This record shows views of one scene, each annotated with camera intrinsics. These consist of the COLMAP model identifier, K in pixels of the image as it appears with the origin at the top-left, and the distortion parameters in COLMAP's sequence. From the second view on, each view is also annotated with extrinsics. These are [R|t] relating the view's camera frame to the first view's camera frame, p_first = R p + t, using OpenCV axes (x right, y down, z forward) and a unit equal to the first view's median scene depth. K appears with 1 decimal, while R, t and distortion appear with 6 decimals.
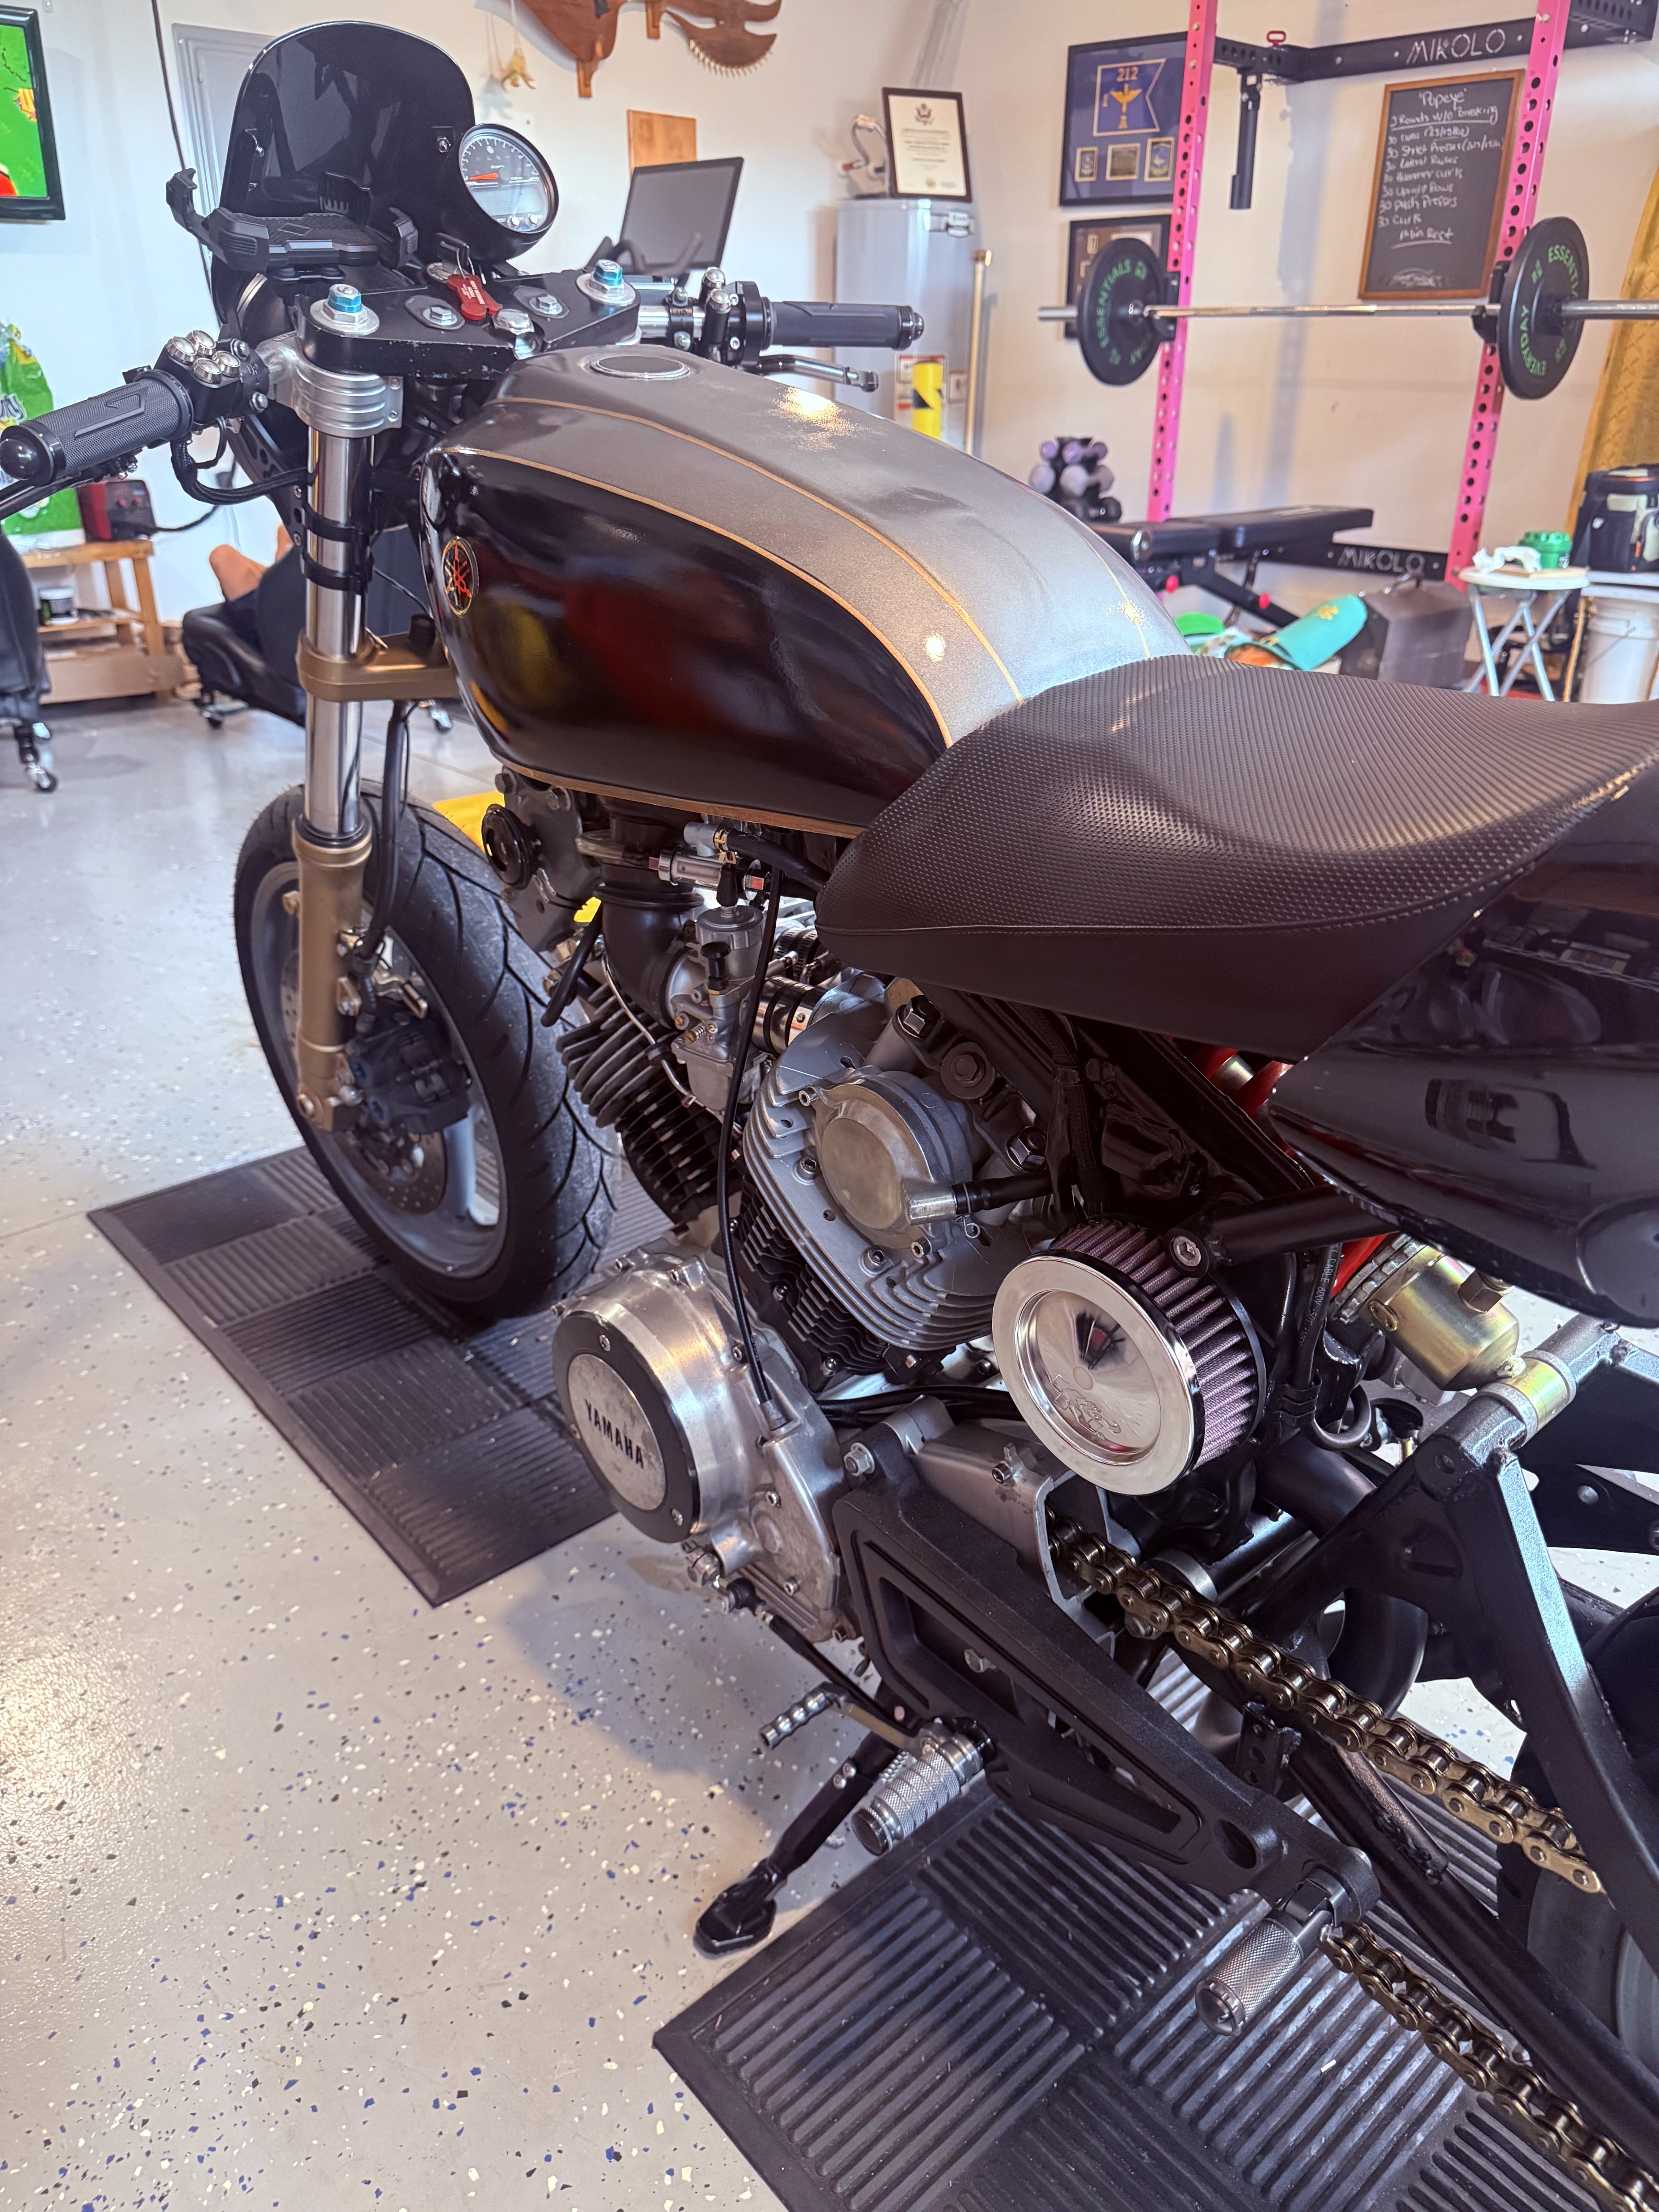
lens RADIAL K [[1579.5, 0, 814.3], [0, 1579.5, 1099.2], [0, 0, 1]] dist [0.019991, -0.020468]
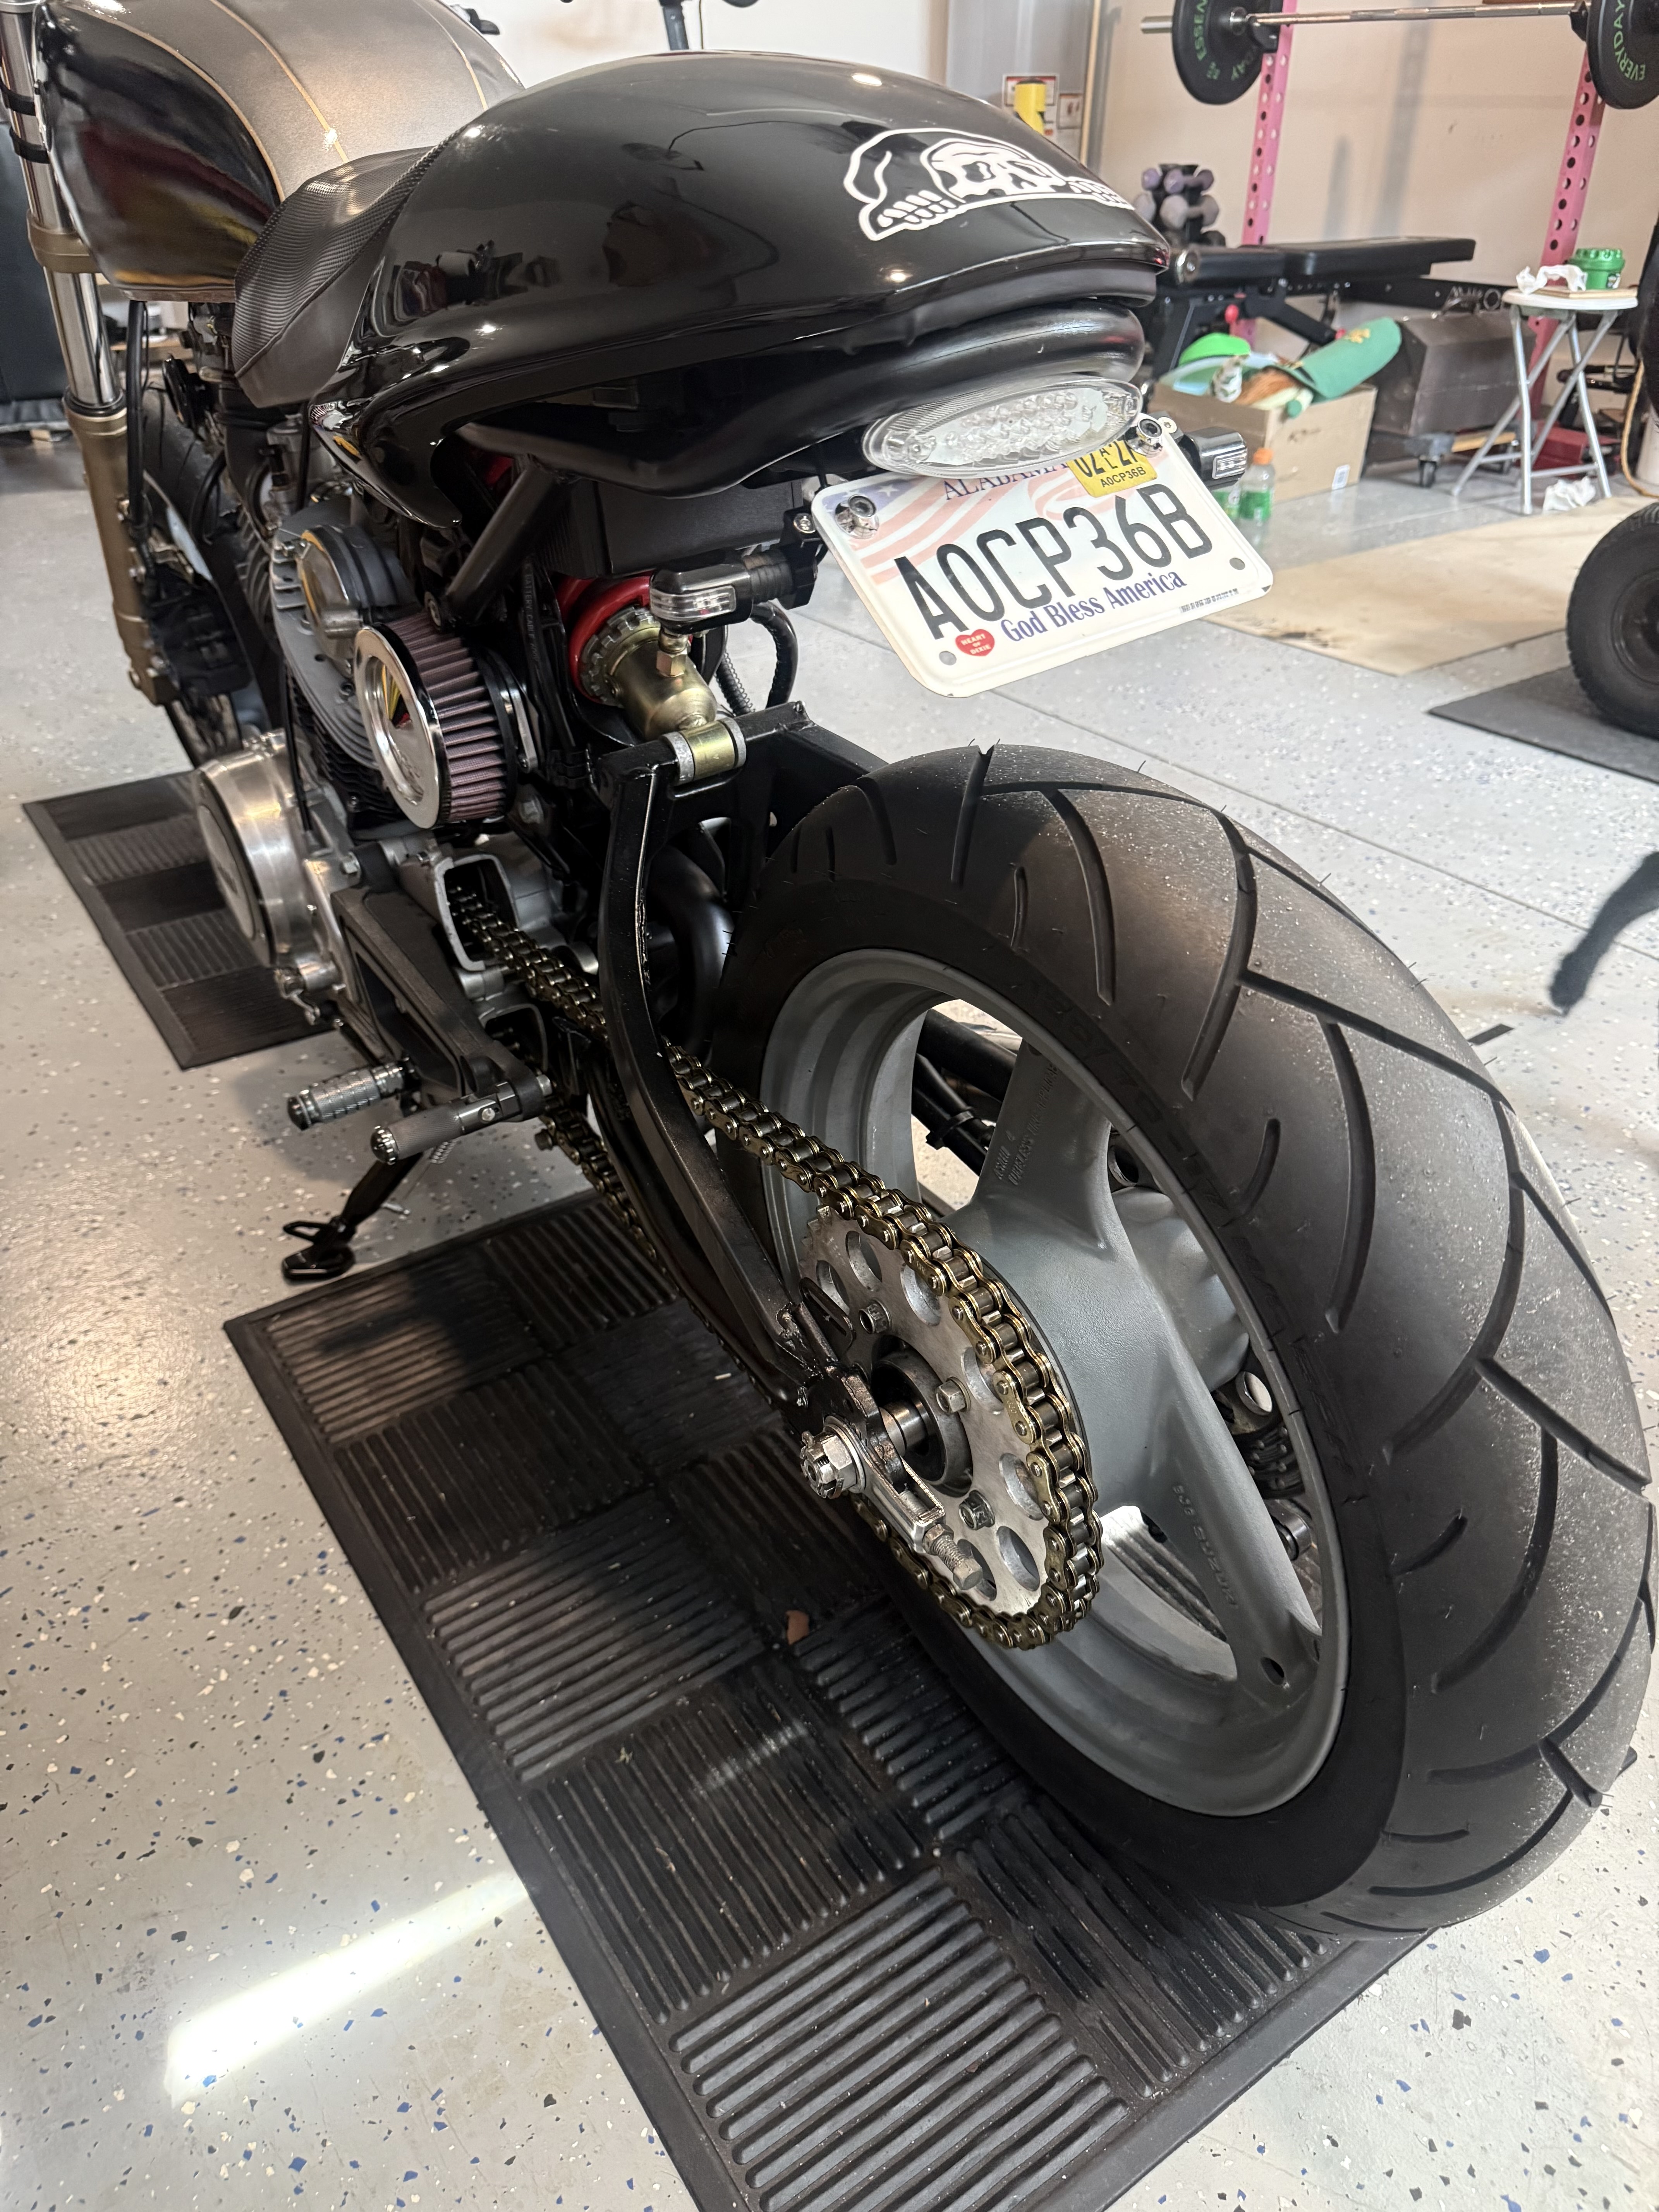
lens RADIAL K [[1579.5, 0, 837.9], [0, 1579.5, 1113.2], [0, 0, 1]] dist [0.019991, -0.020468]
pose [[0.991774, 0.064763, -0.110412, 0.129118], [-0.051179, 0.991245, 0.121711, 0.057614], [0.117327, -0.115059, 0.986405, -0.049559]]
